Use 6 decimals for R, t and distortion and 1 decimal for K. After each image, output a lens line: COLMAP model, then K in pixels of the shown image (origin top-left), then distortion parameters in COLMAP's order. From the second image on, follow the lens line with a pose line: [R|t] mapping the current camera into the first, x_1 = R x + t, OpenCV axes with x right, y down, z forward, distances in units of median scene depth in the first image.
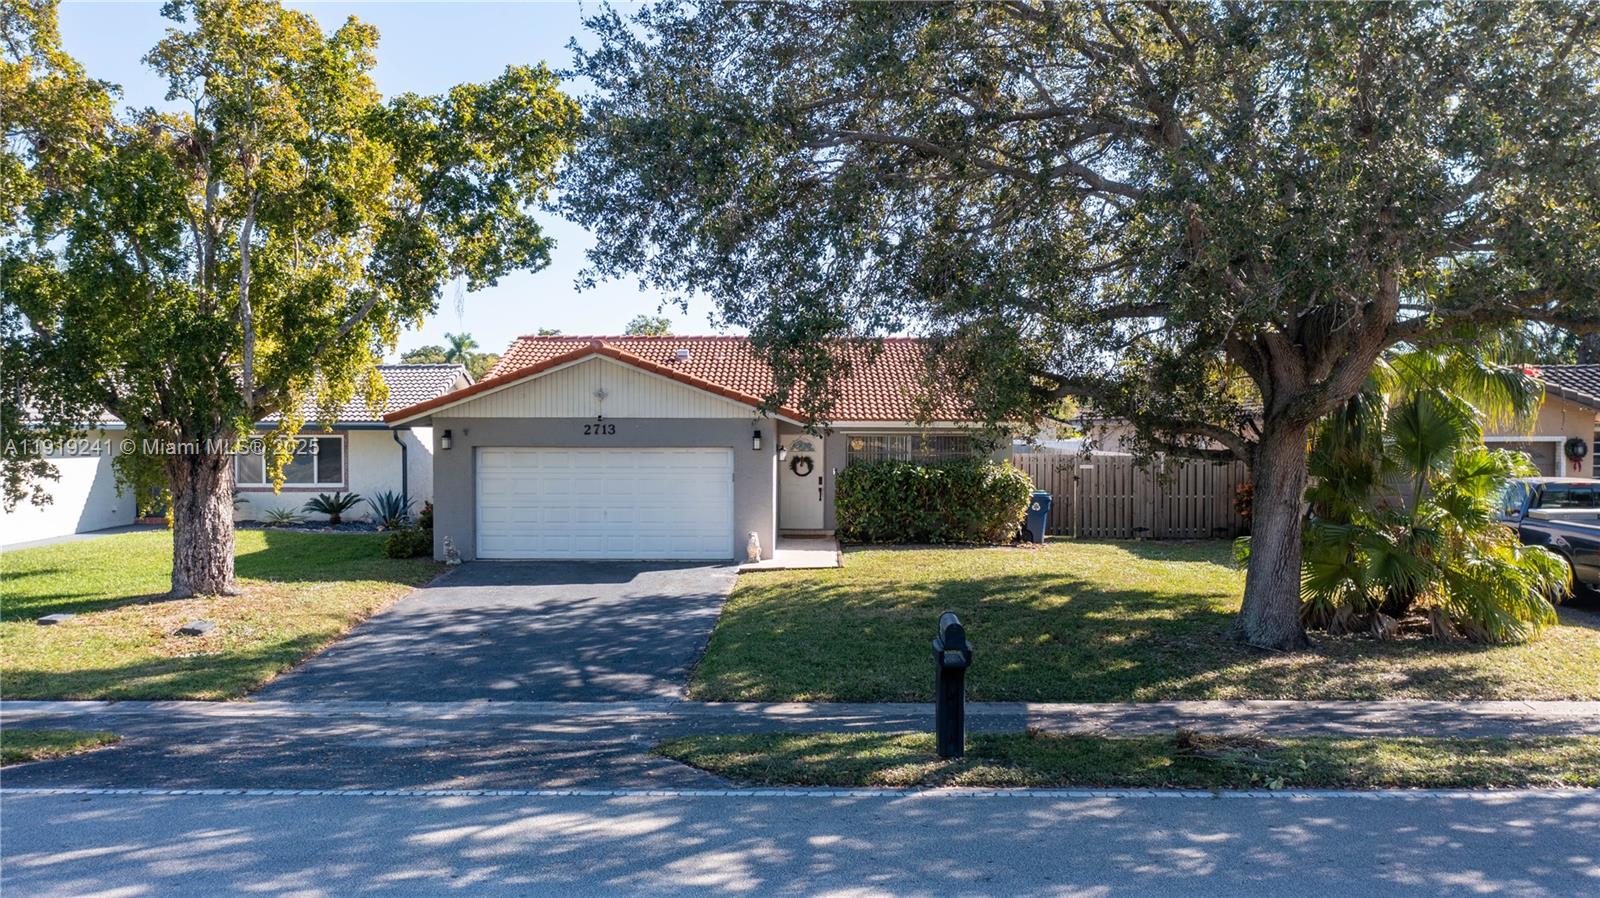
lens RADIAL K [[1281.3, 0, 798.5], [0, 1281.3, 446.6], [0, 0, 1]] dist [0.004477, -0.003320]
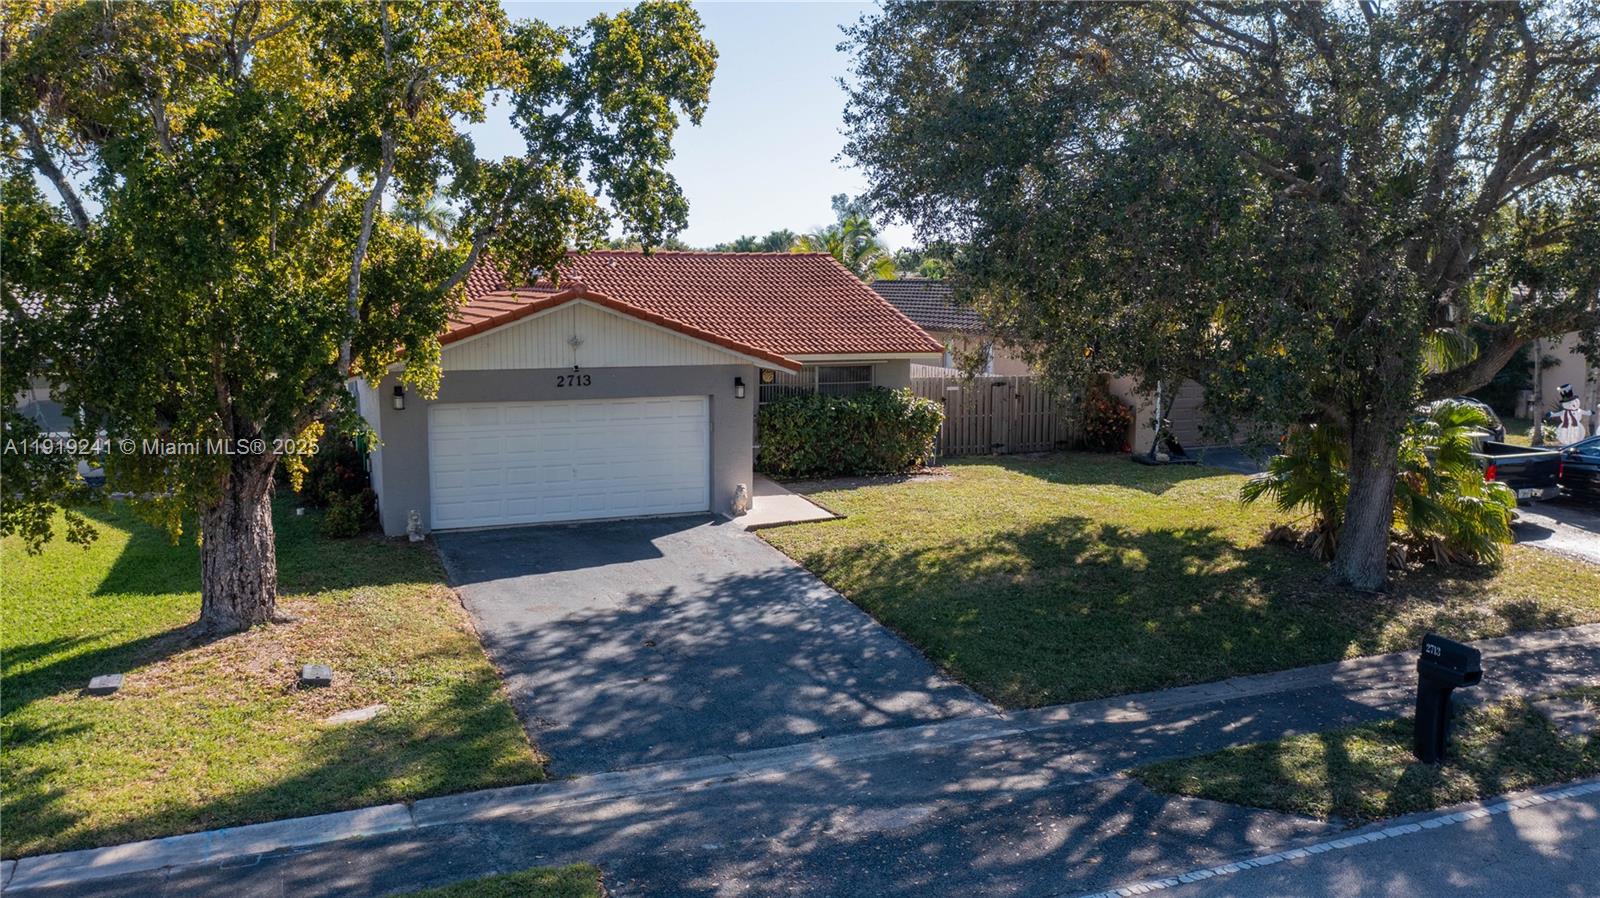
lens RADIAL K [[1281.3, 0, 801.5], [0, 1281.3, 449.9], [0, 0, 1]] dist [0.004477, -0.003320]
pose [[0.919474, -0.049995, 0.389958, -0.371060], [0.003698, 0.992937, 0.118581, -0.073291], [-0.393132, -0.107591, 0.913165, 0.108037]]
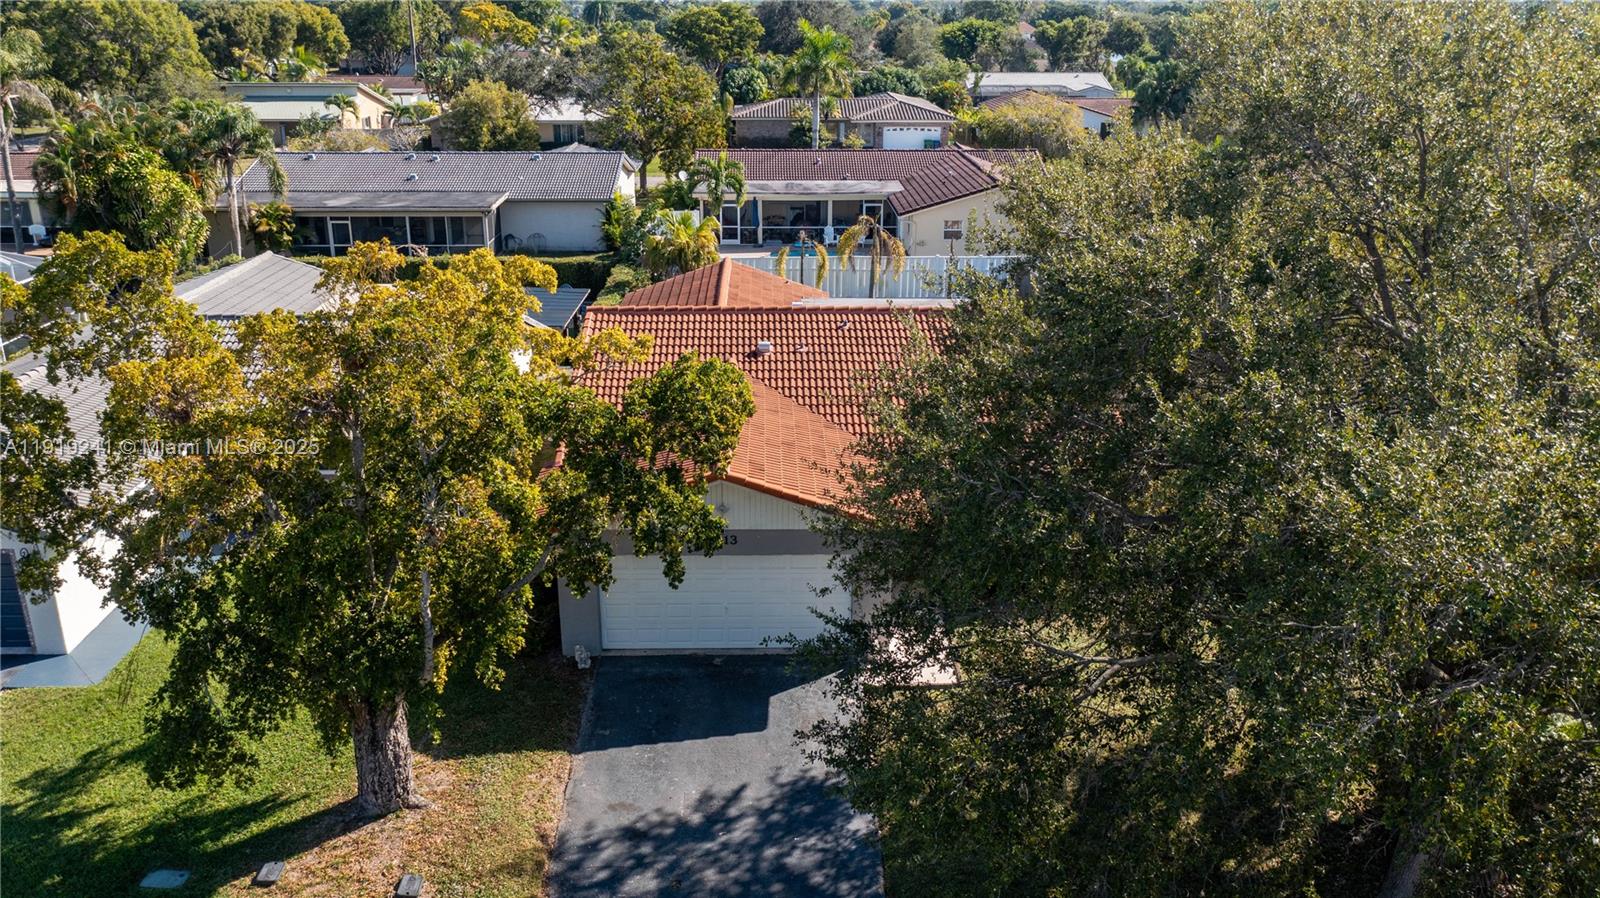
lens RADIAL K [[1281.3, 0, 803.5], [0, 1281.3, 450.7], [0, 0, 1]] dist [0.004477, -0.003320]
pose [[0.999319, -0.009753, 0.035580, -0.128763], [-0.002132, 0.947554, 0.319589, -0.413168], [-0.036831, -0.319448, 0.946888, 0.062726]]
